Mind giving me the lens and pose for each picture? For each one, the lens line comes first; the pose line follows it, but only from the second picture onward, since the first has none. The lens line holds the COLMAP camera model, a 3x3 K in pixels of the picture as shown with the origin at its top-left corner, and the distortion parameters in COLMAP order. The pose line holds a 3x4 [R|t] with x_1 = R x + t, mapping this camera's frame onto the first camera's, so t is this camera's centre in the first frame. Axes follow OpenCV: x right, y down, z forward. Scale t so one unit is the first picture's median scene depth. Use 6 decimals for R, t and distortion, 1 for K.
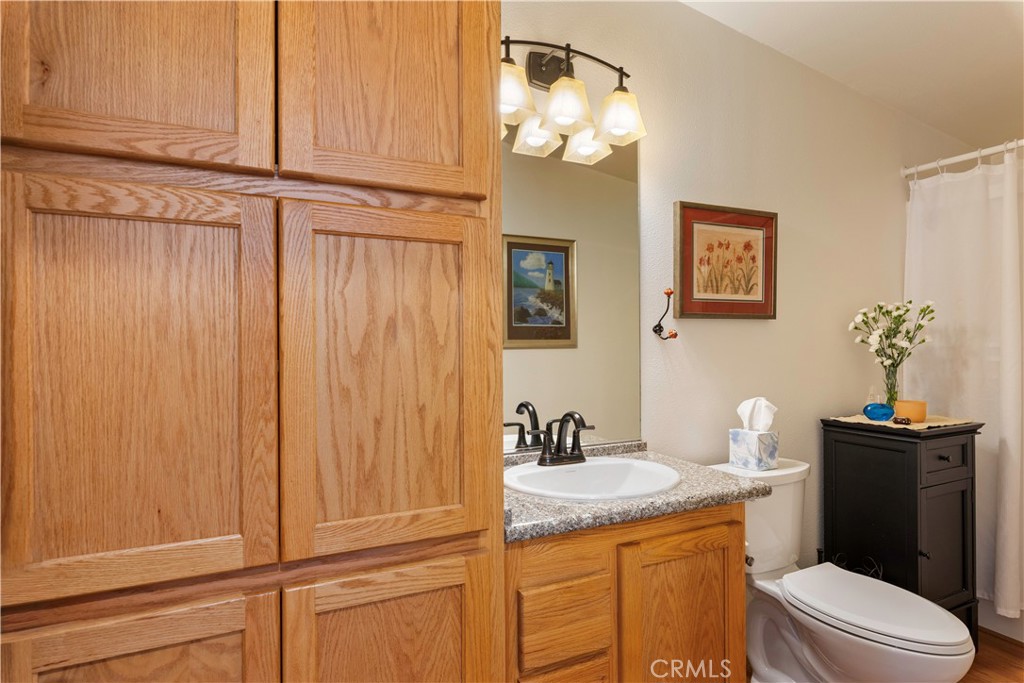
lens RADIAL K [[550.1, 0, 516.1], [0, 550.1, 340.9], [0, 0, 1]] dist [0.000248, -0.001741]
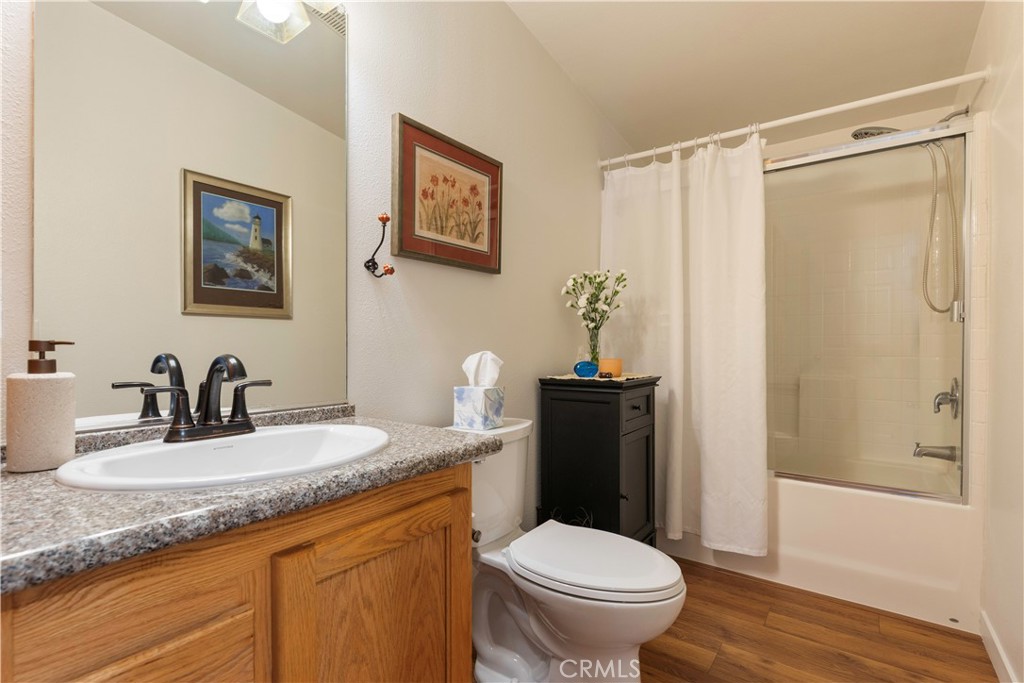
lens RADIAL K [[479.5, 0, 516.2], [0, 479.5, 346.0], [0, 0, 1]] dist [-0.001022, -0.003049]
pose [[0.879659, 0.005181, 0.475576, 0.110972], [-0.005359, 0.999985, -0.000980, 0.096524], [-0.475574, -0.001686, 0.879674, 0.280226]]
